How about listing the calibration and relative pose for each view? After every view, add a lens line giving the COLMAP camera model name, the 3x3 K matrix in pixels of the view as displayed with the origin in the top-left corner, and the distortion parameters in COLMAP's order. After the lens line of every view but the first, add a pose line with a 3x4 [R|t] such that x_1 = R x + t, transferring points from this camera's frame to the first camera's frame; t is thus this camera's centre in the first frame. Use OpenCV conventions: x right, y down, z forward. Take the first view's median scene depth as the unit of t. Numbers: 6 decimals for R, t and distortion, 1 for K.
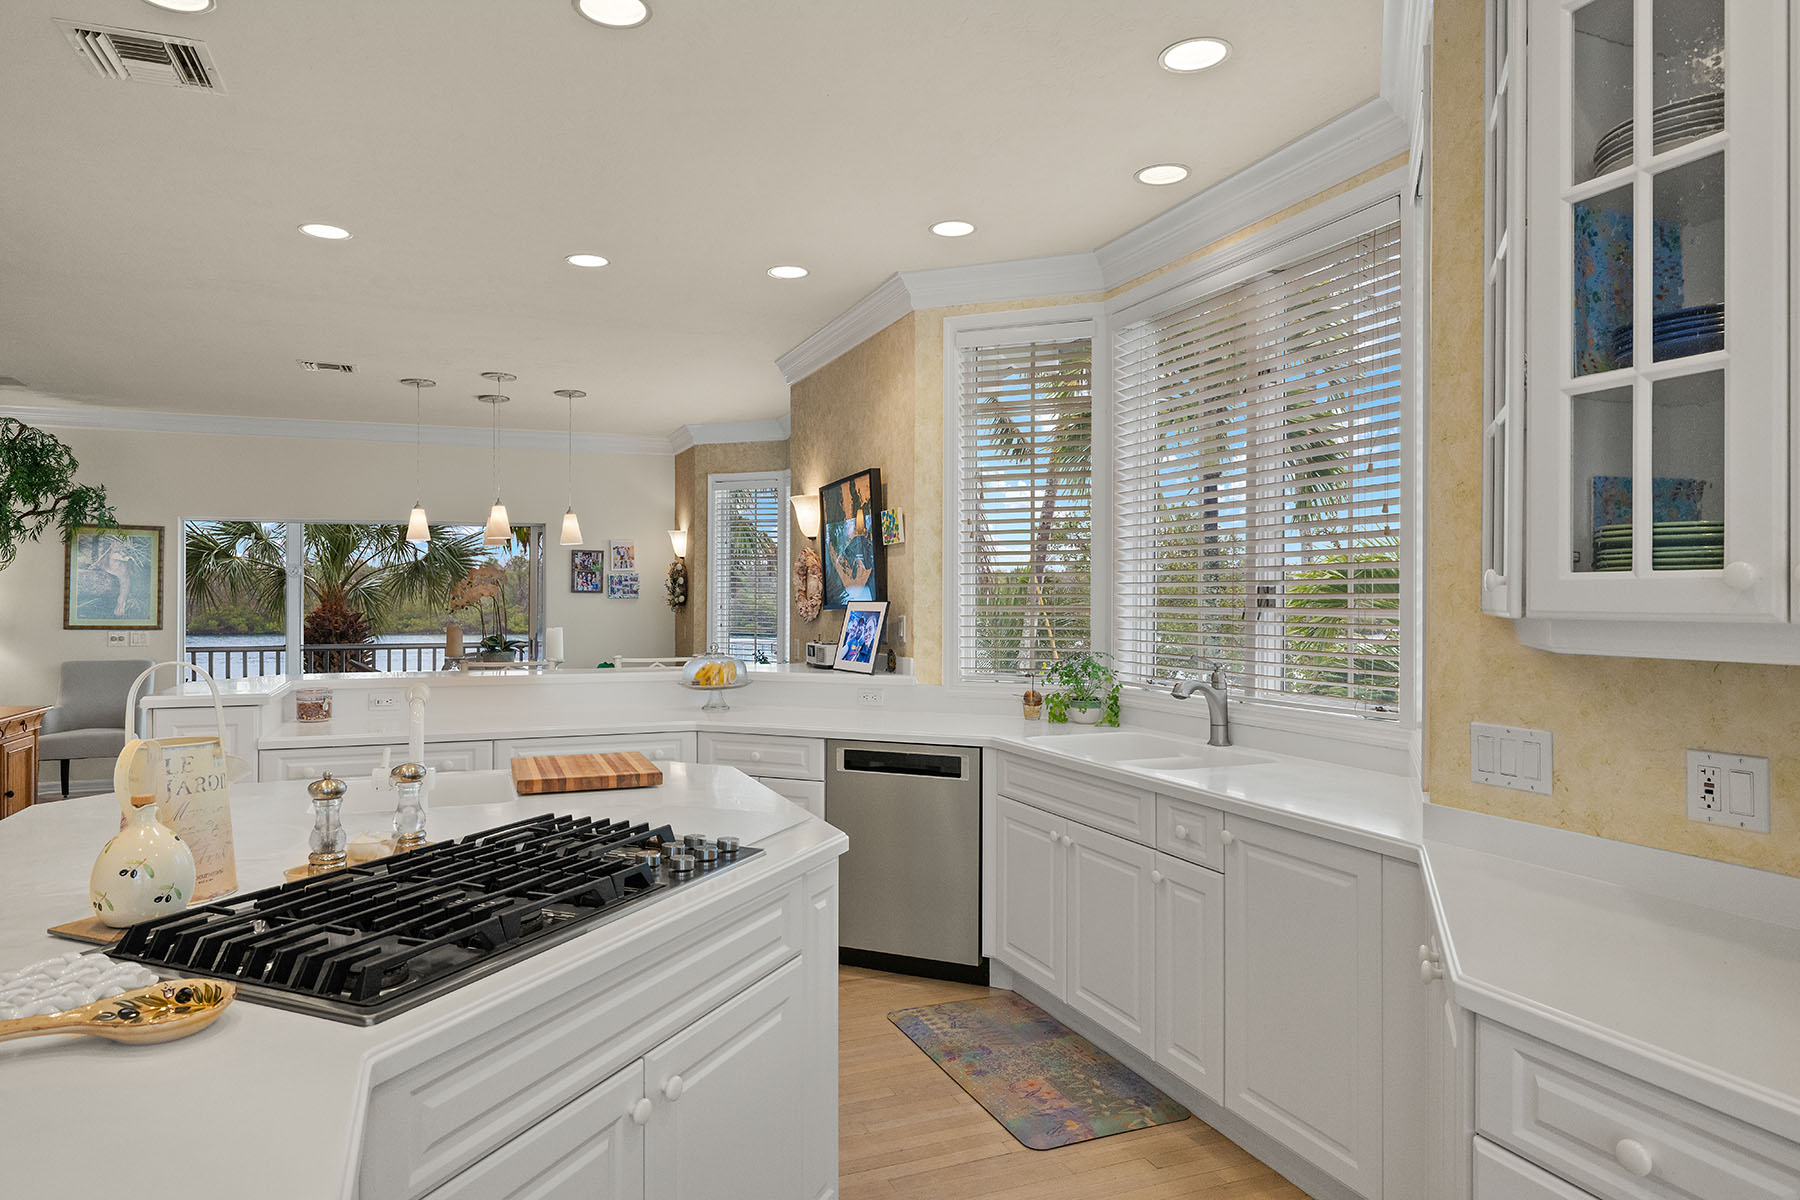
lens RADIAL K [[1081.7, 0, 897.6], [0, 1081.7, 601.5], [0, 0, 1]] dist [-0.001796, -0.000235]
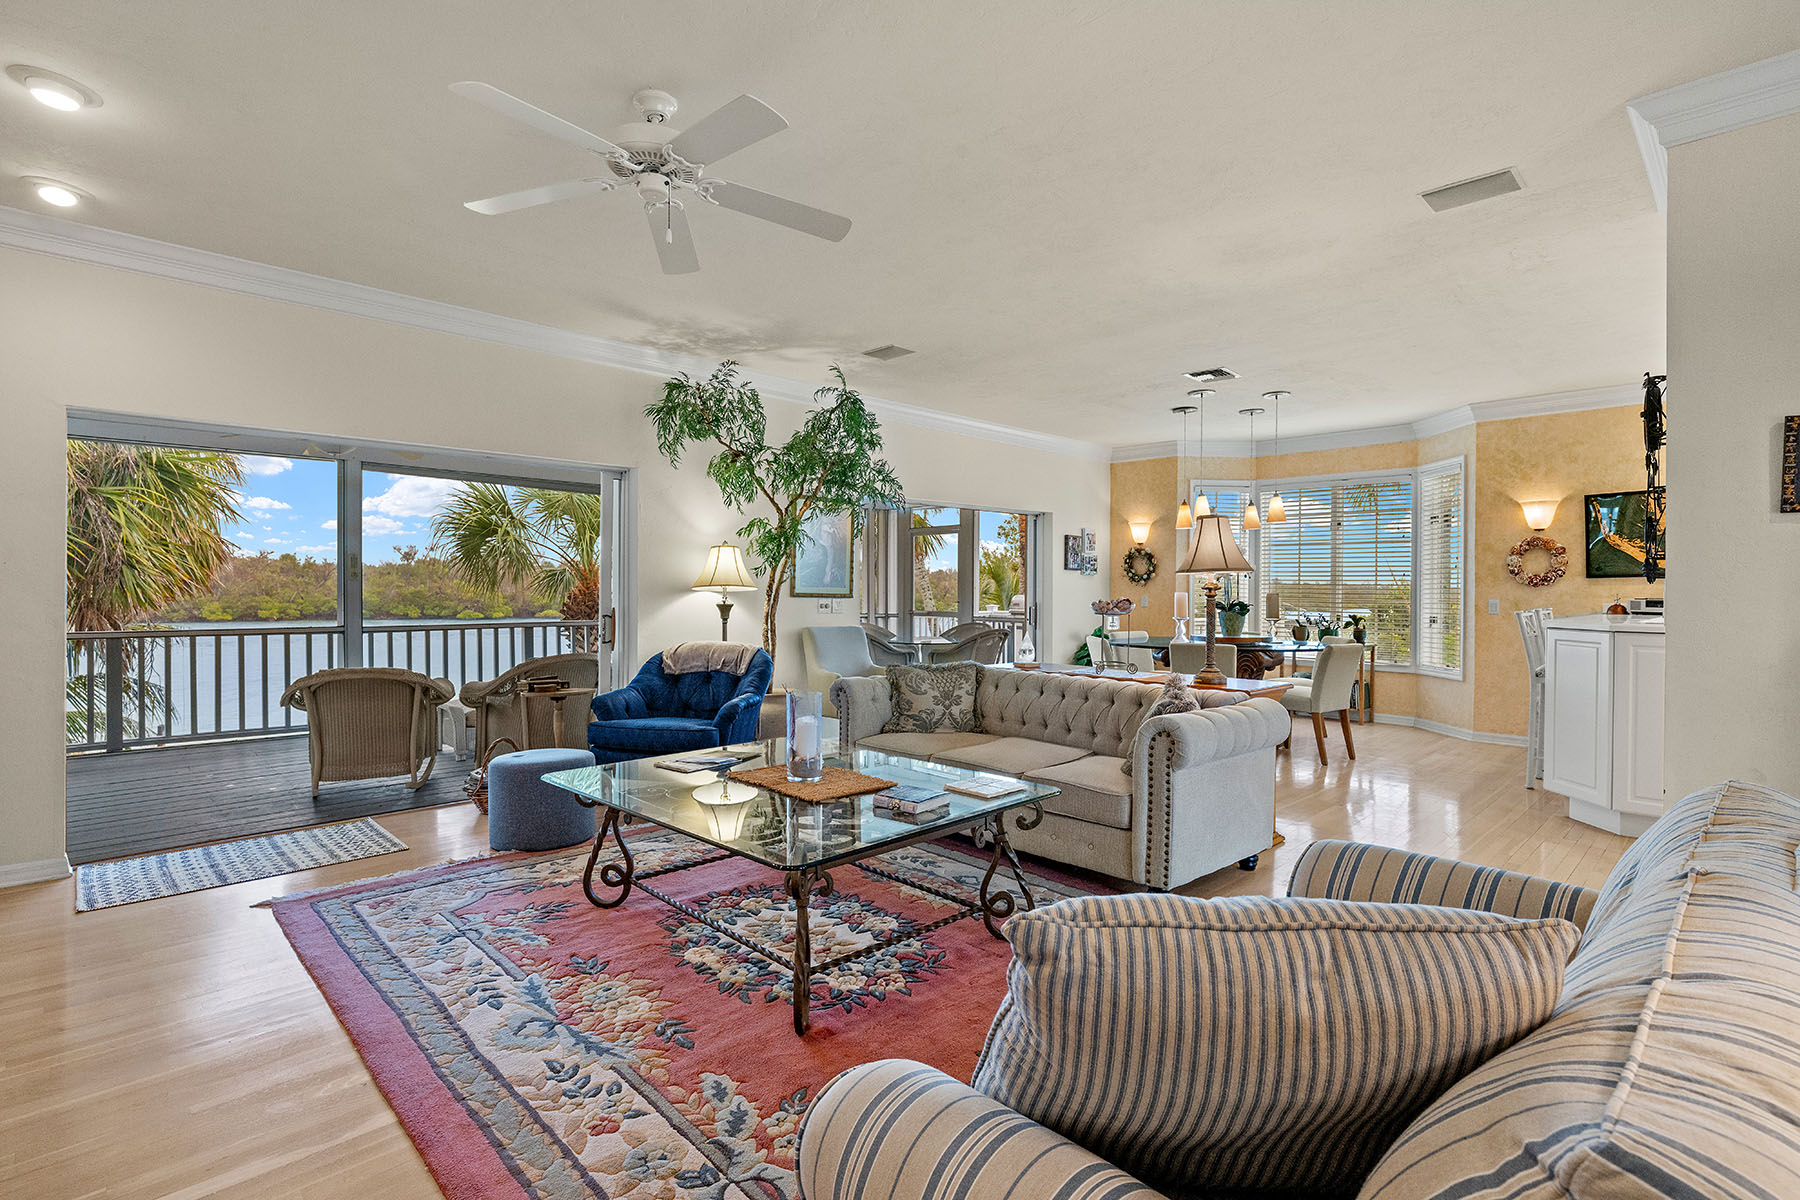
lens RADIAL K [[858.0, 0, 895.6], [0, 858.0, 596.0], [0, 0, 1]] dist [0.003810, 0.000384]
pose [[0.928280, -0.000084, 0.371881, -0.839874], [-0.000838, 0.999997, 0.002317, 0.019662], [-0.371880, -0.002462, 0.928278, 0.160161]]
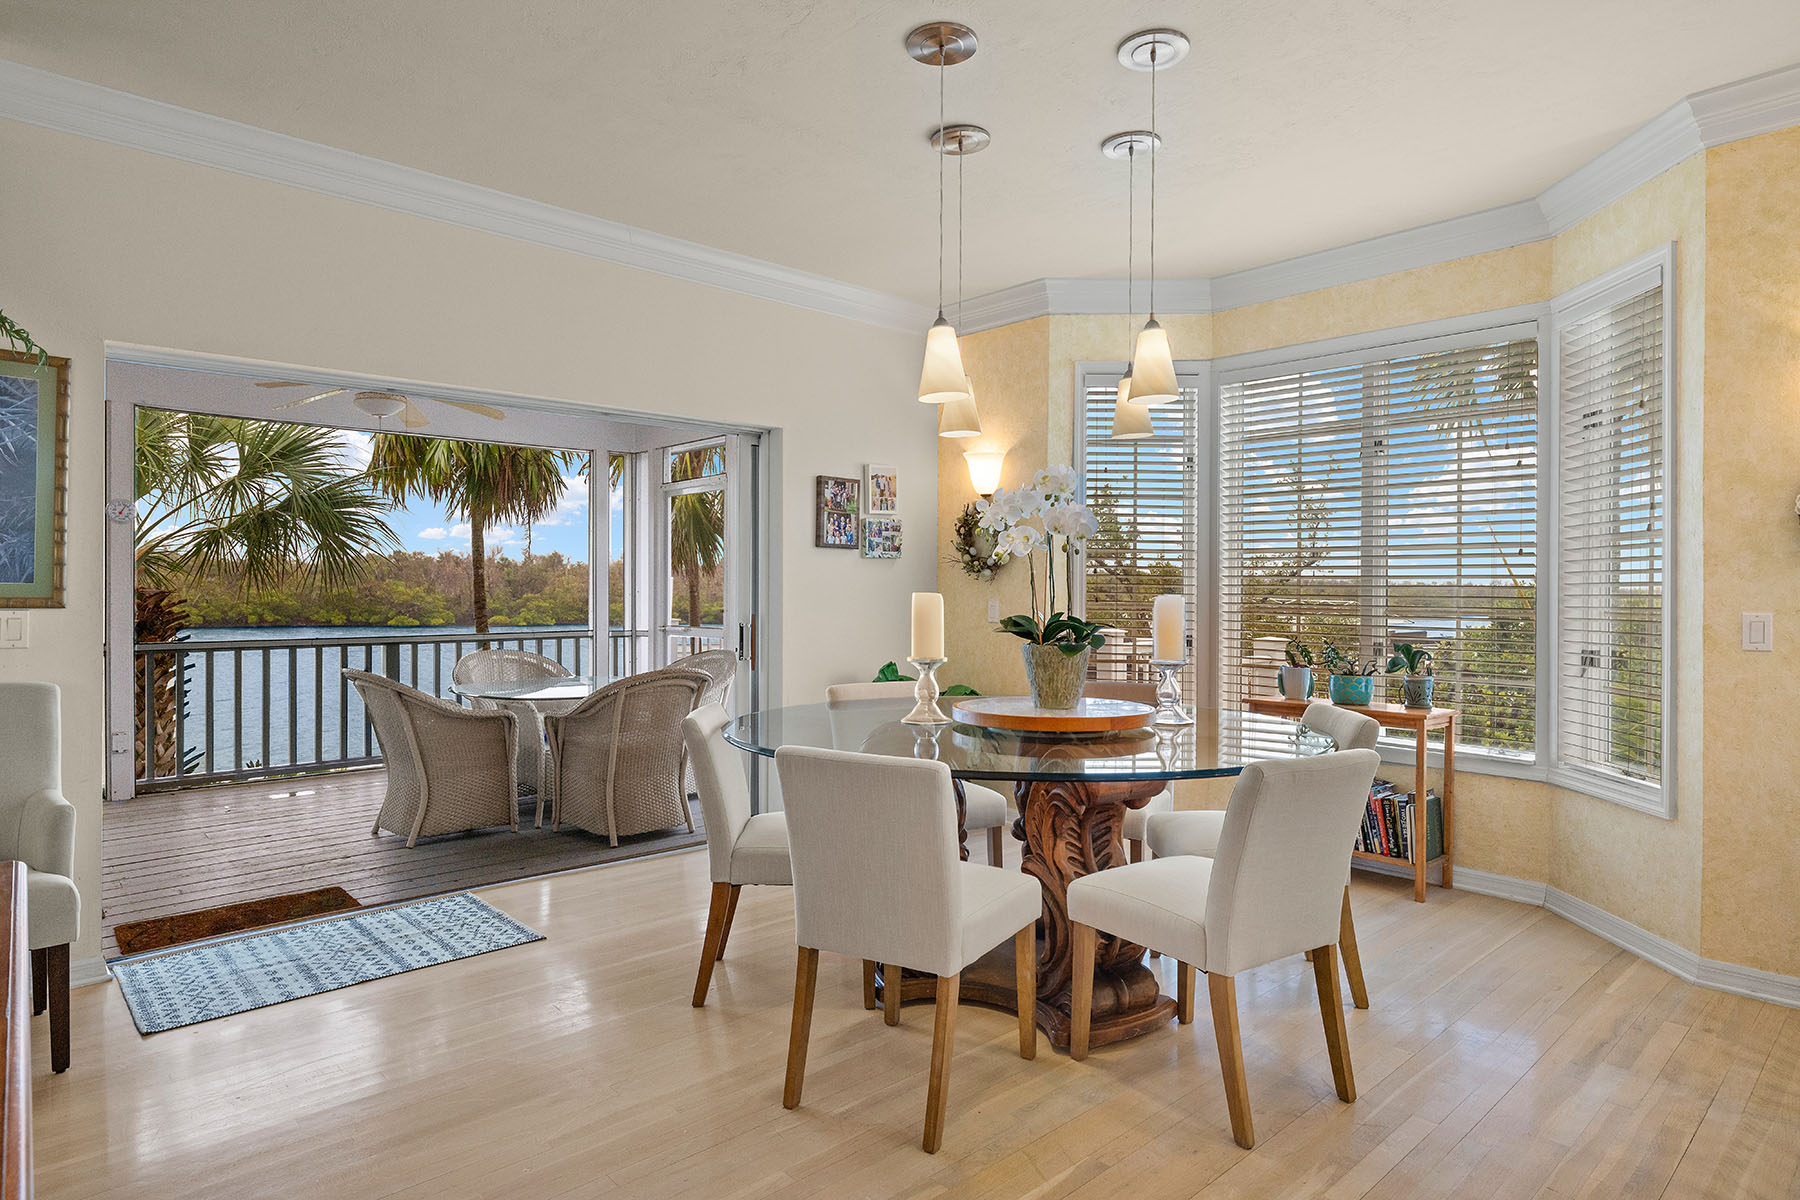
lens RADIAL K [[1015.5, 0, 907.4], [0, 1015.5, 592.9], [0, 0, 1]] dist [0.016735, -0.002231]
pose [[0.935861, 0.000890, 0.352369, -0.450097], [0.000204, 0.999995, -0.003068, 0.018997], [-0.352370, 0.002943, 0.935856, 0.449694]]
